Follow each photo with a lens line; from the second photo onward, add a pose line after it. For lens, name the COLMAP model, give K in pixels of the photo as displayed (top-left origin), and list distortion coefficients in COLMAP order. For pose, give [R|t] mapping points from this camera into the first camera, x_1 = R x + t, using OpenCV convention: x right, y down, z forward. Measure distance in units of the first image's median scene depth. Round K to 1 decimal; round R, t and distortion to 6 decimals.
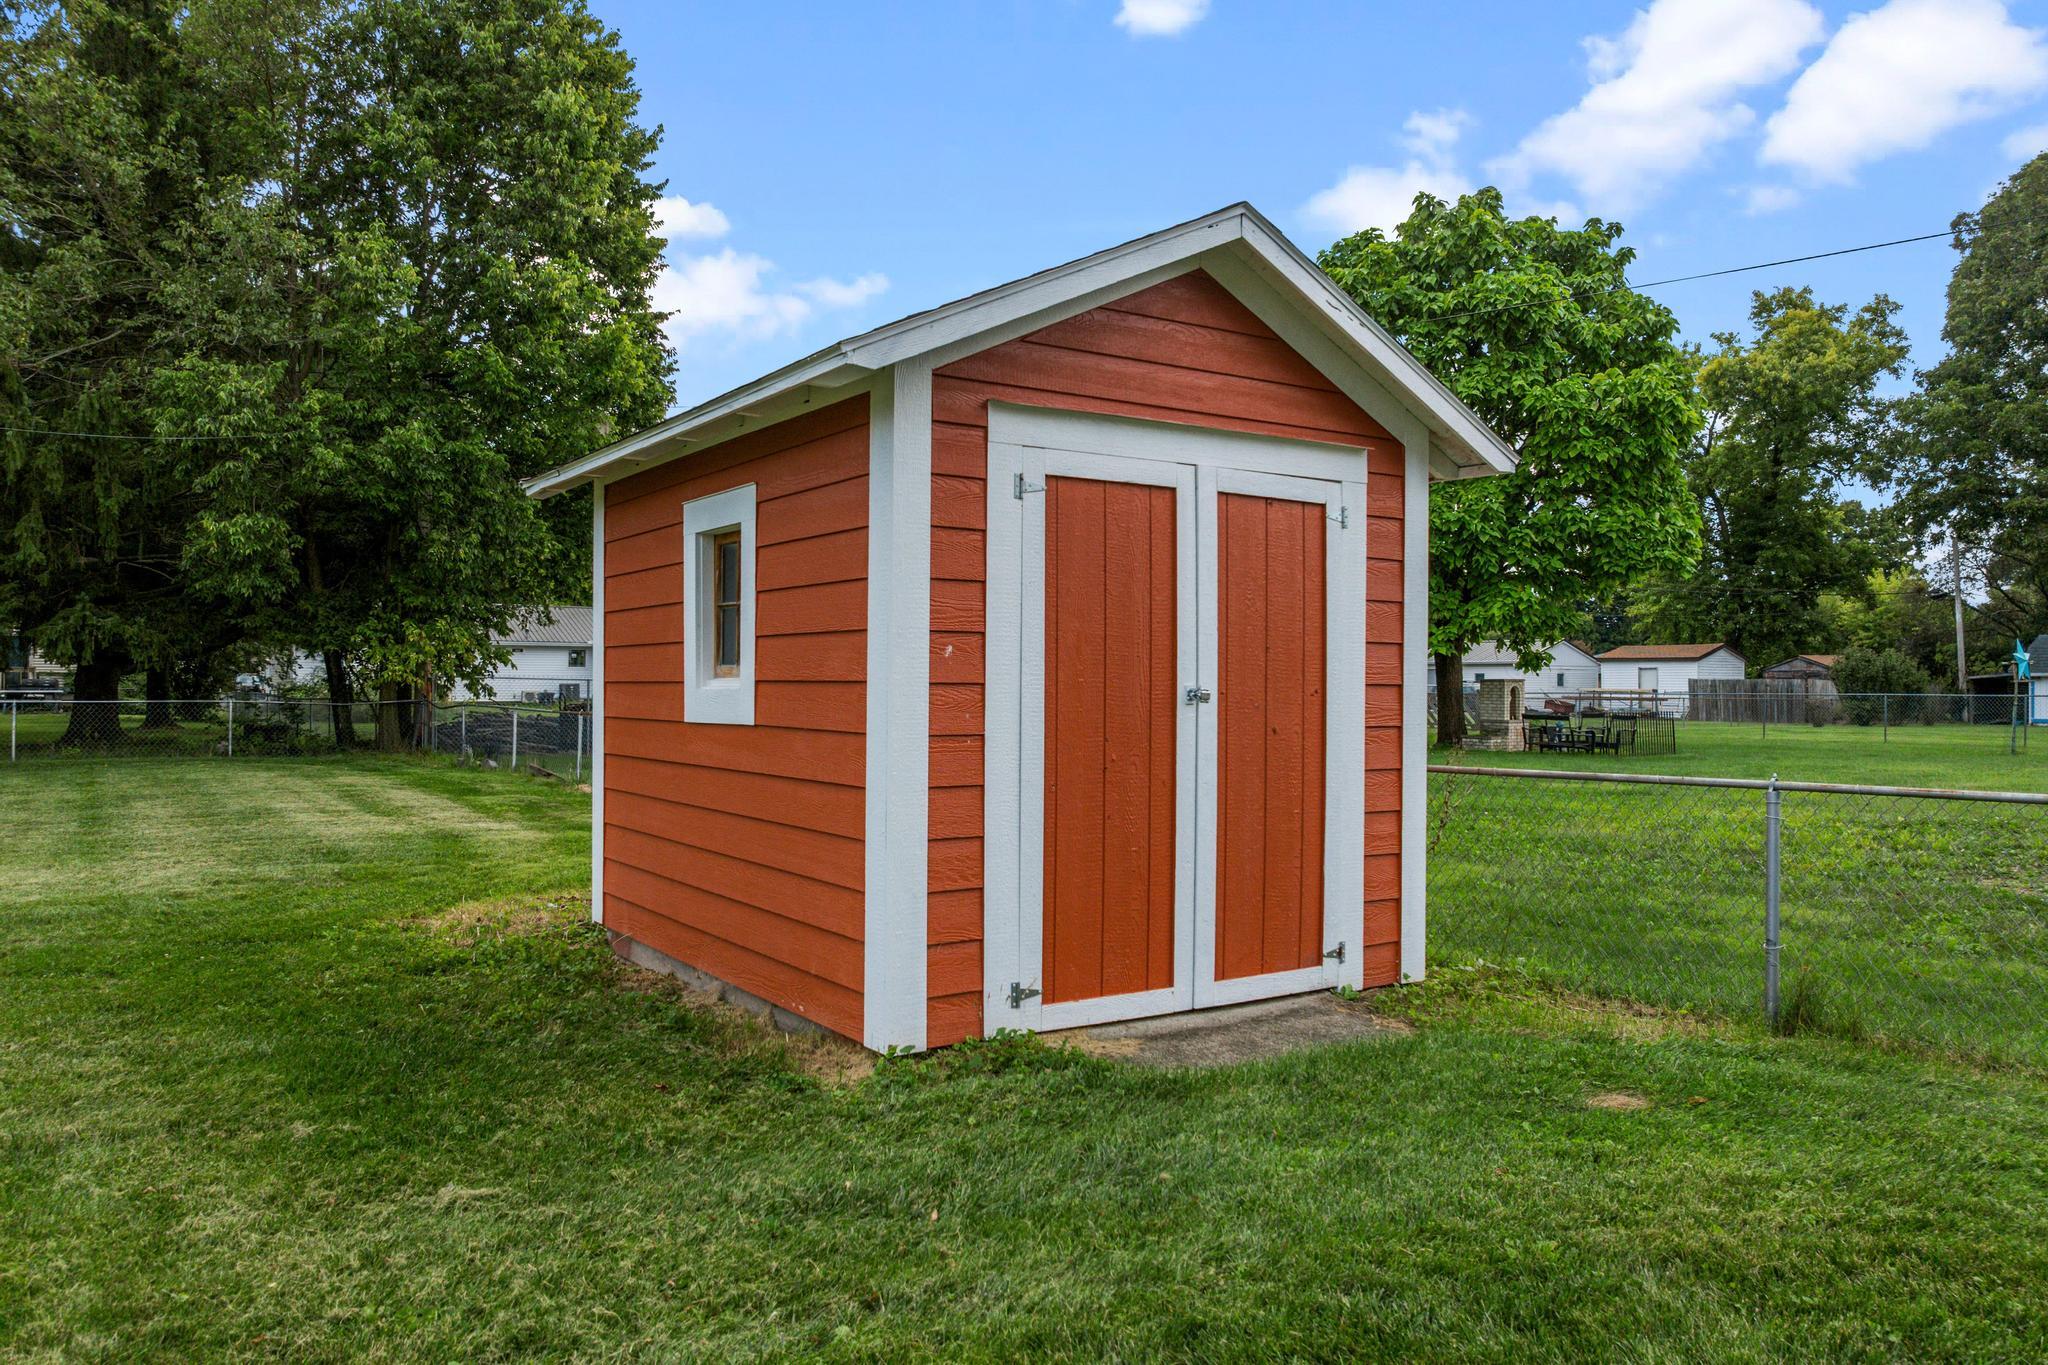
lens RADIAL K [[1449.7, 0, 1030.0], [0, 1449.7, 685.8], [0, 0, 1]] dist [-0.014367, -0.040849]
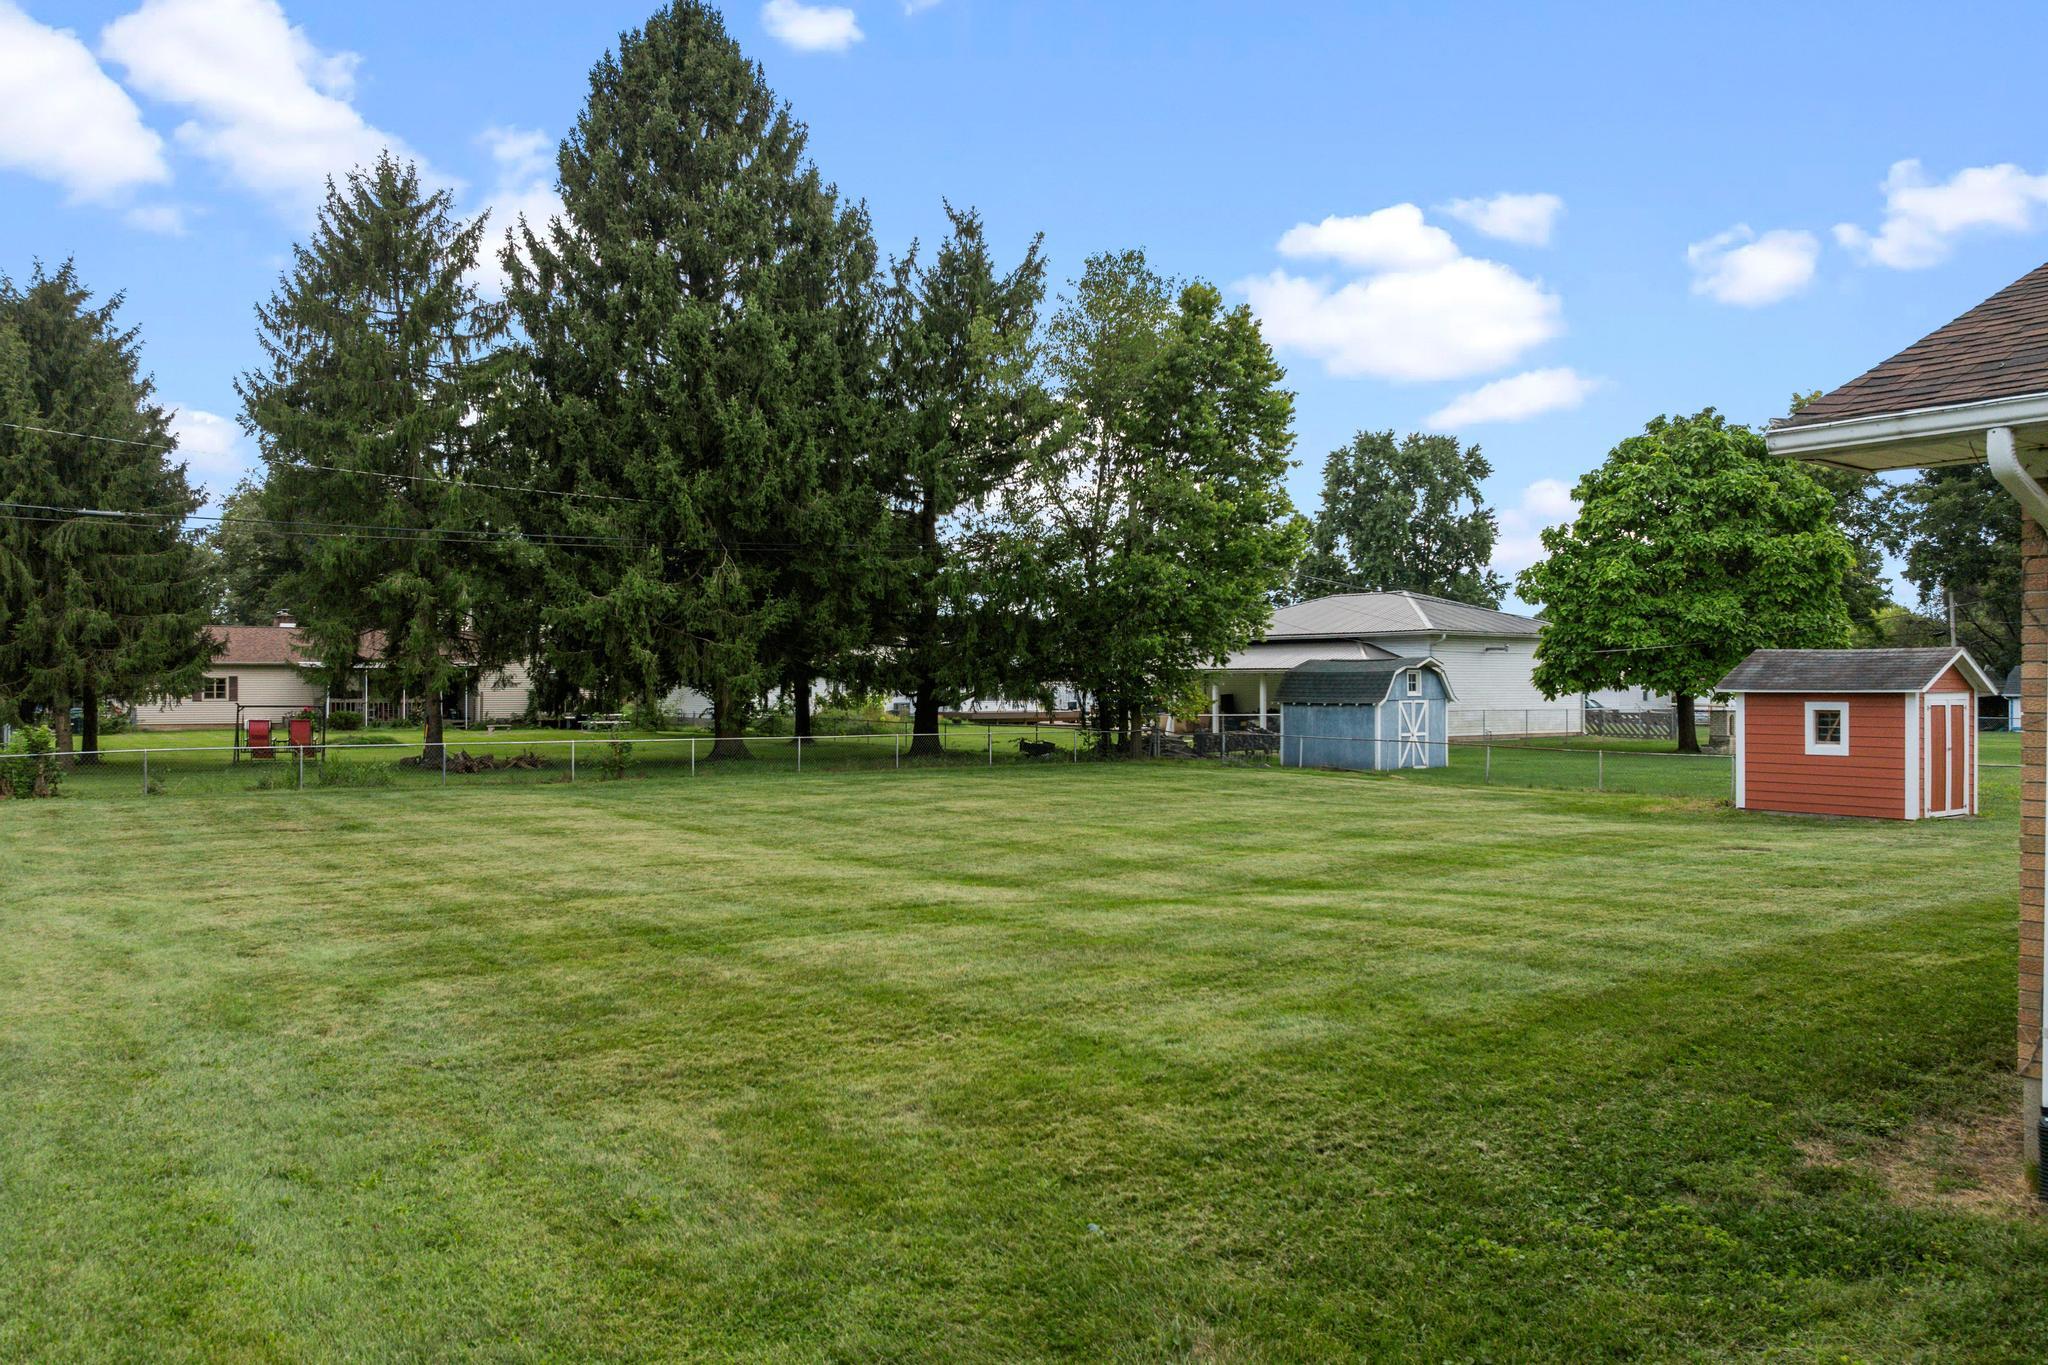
lens RADIAL K [[1449.7, 0, 1030.0], [0, 1449.7, 685.8], [0, 0, 1]] dist [-0.014367, -0.040849]
pose [[0.999302, -0.002654, 0.037261, -0.577623], [0.002590, 0.999995, 0.001755, -0.041049], [-0.037265, -0.001657, 0.999304, -0.672491]]
